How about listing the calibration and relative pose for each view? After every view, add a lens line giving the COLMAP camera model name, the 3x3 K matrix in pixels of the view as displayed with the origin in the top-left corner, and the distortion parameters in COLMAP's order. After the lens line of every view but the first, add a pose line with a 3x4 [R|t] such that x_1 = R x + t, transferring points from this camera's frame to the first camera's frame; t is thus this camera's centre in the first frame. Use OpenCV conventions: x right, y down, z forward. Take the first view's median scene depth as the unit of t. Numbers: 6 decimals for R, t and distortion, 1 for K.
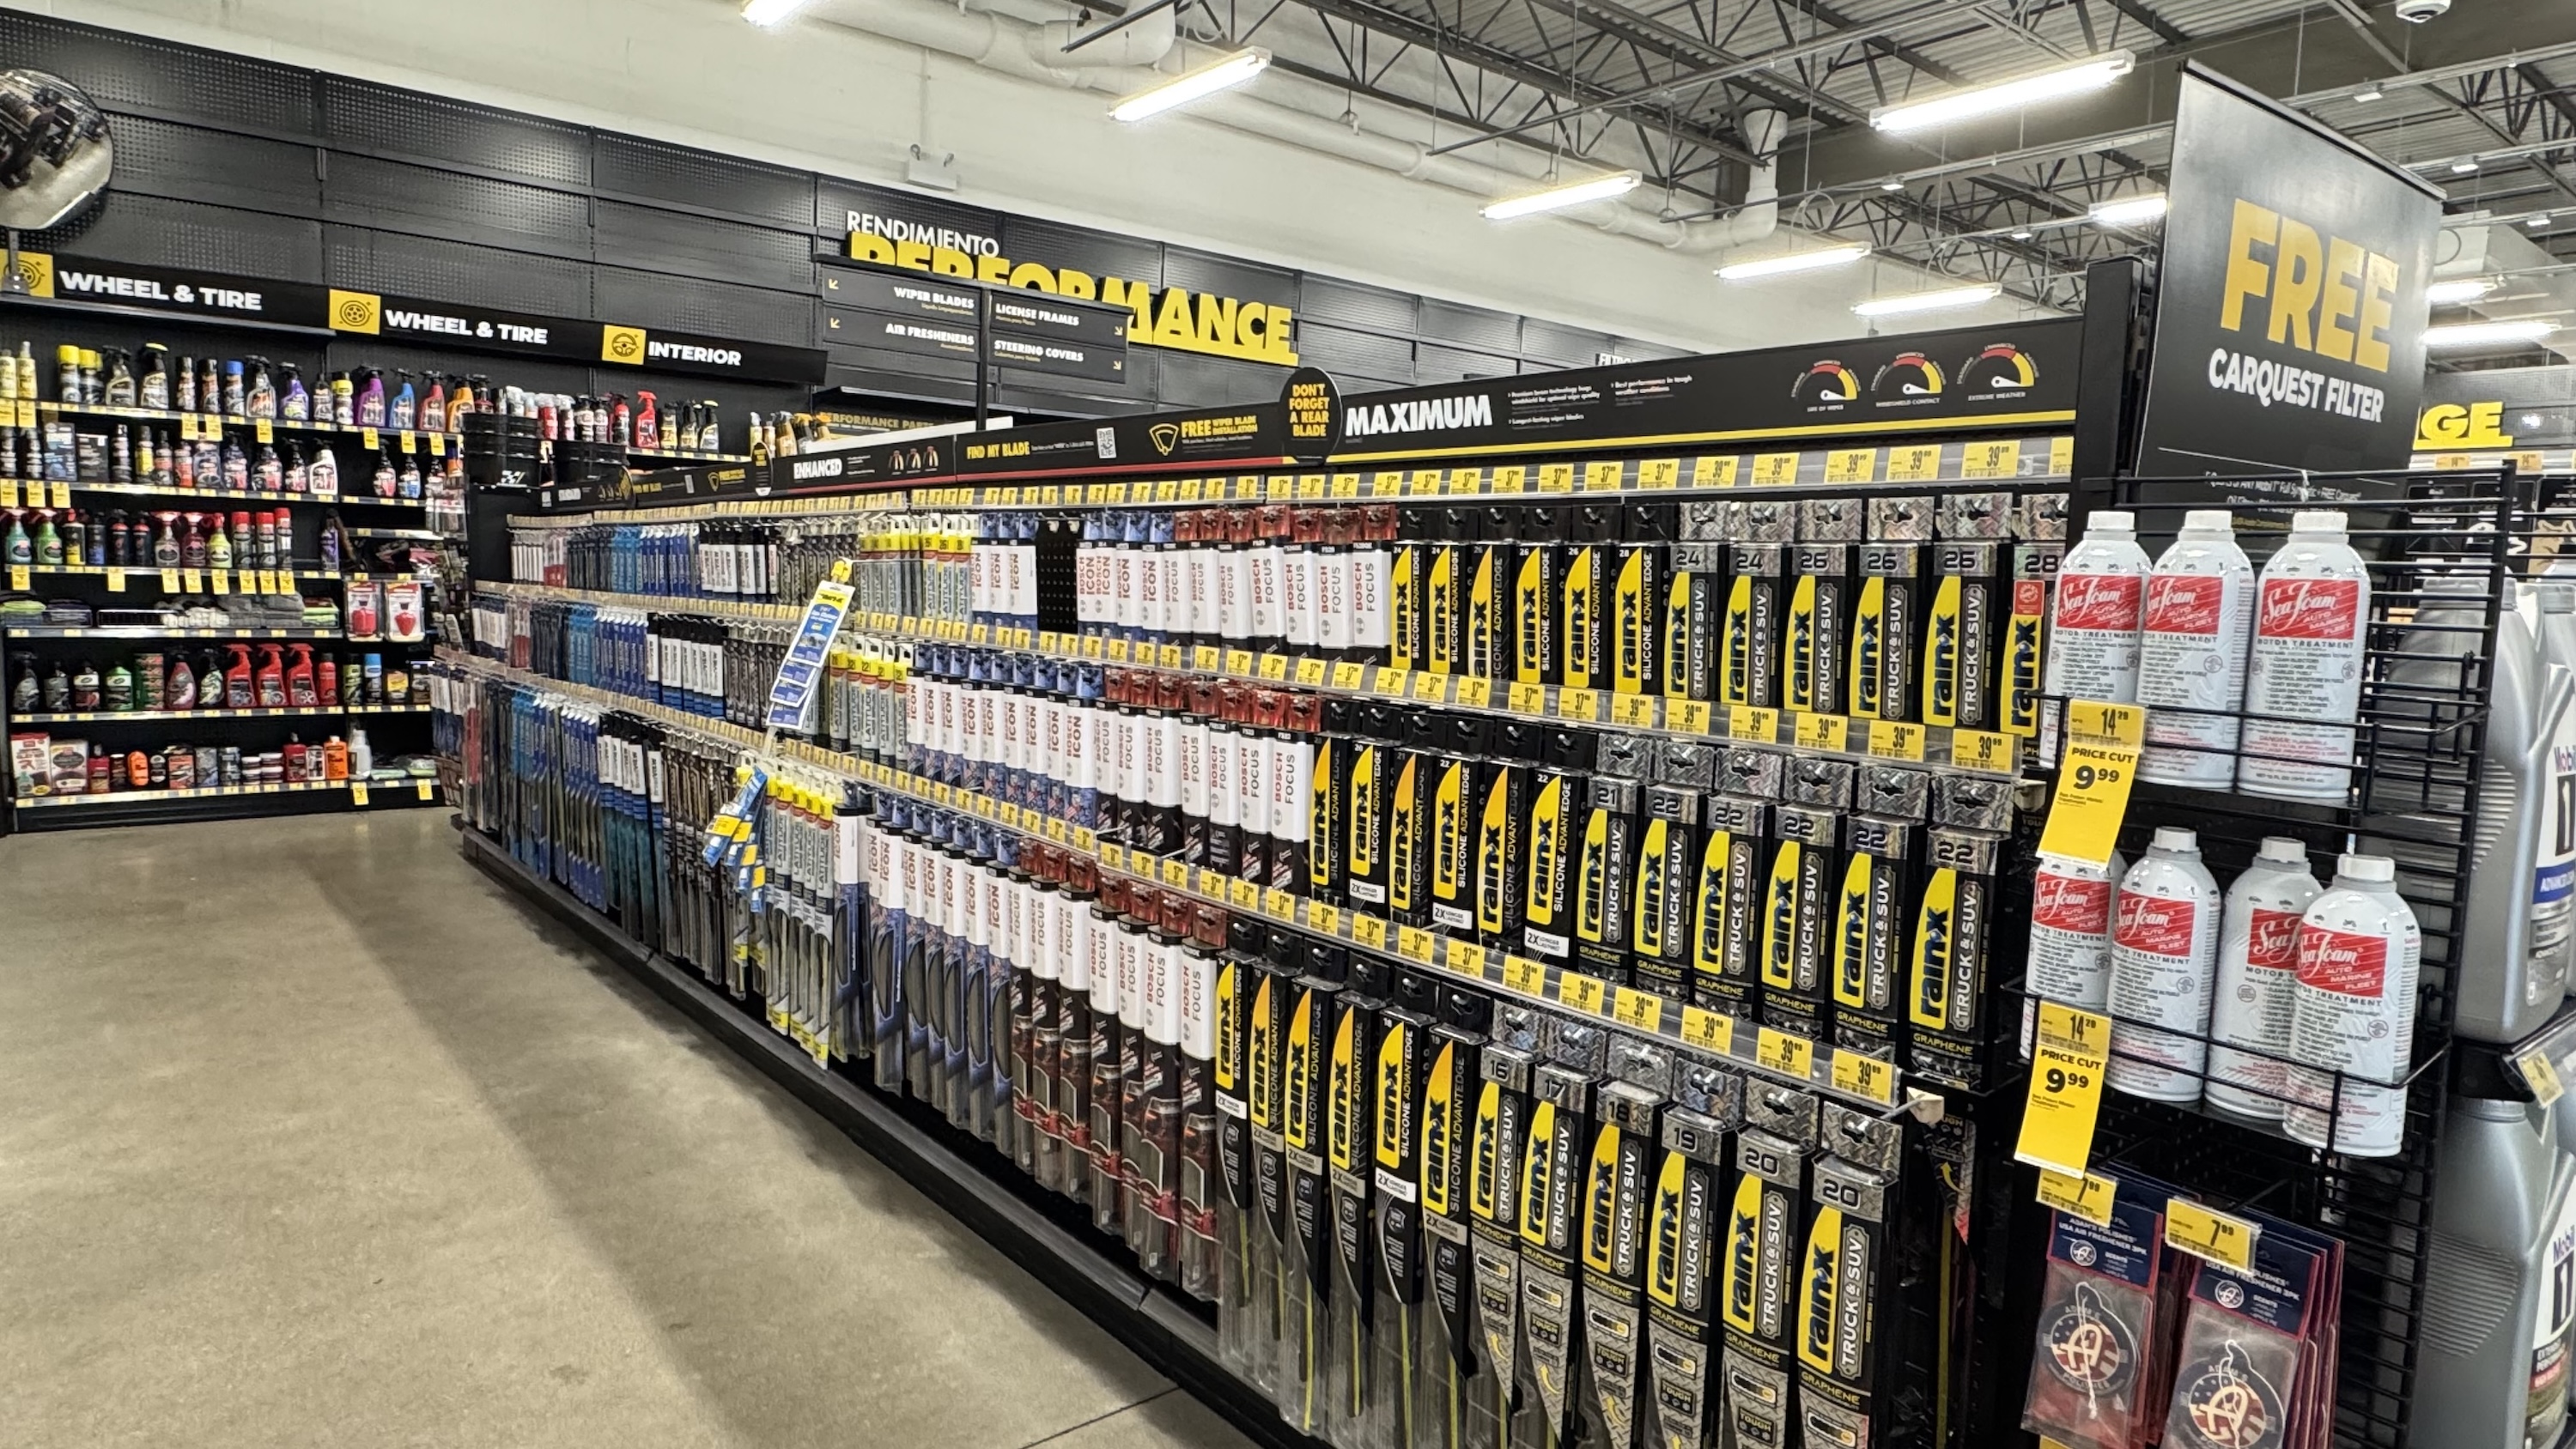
lens RADIAL K [[1494.7, 0, 1284.4], [0, 1494.7, 731.7], [0, 0, 1]] dist [-0.002532, 0.000950]
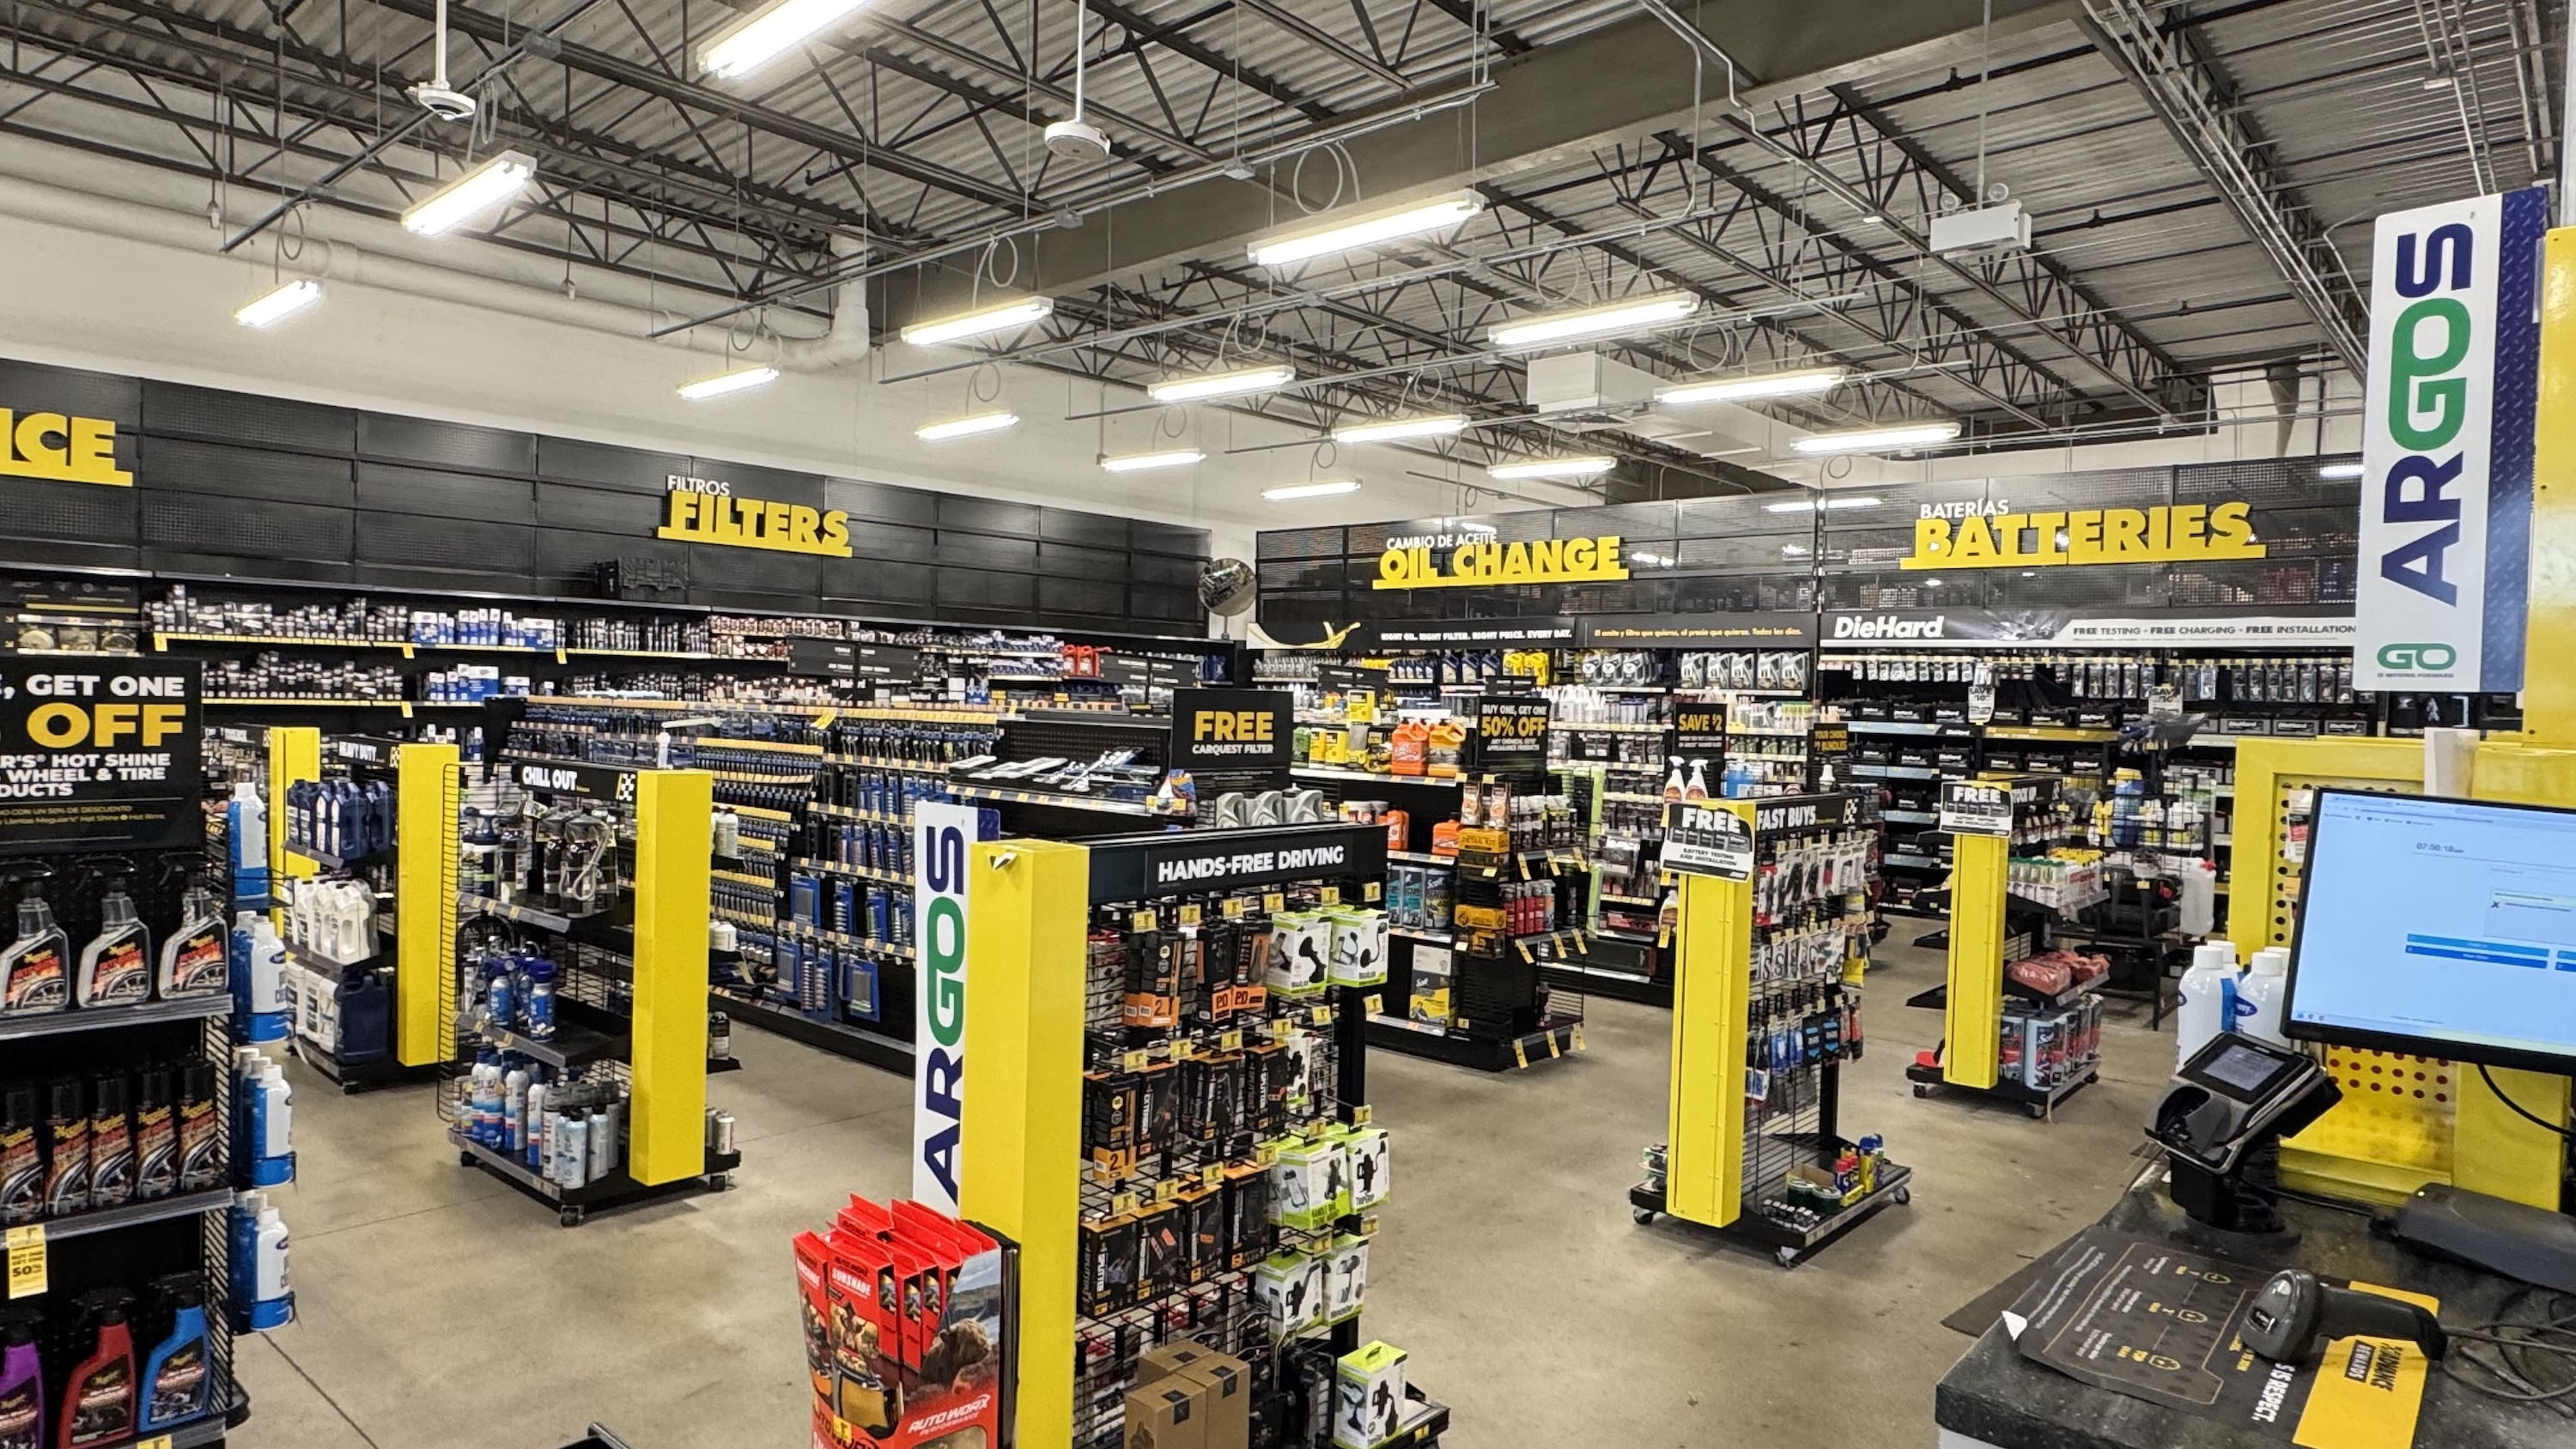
lens RADIAL K [[1494.7, 0, 1284.4], [0, 1494.7, 731.7], [0, 0, 1]] dist [-0.002532, 0.000950]
pose [[0.987407, -0.011181, 0.157807, 0.826597], [0.022475, 0.997296, -0.069964, -0.042951], [-0.156598, 0.072629, 0.984988, 0.085296]]
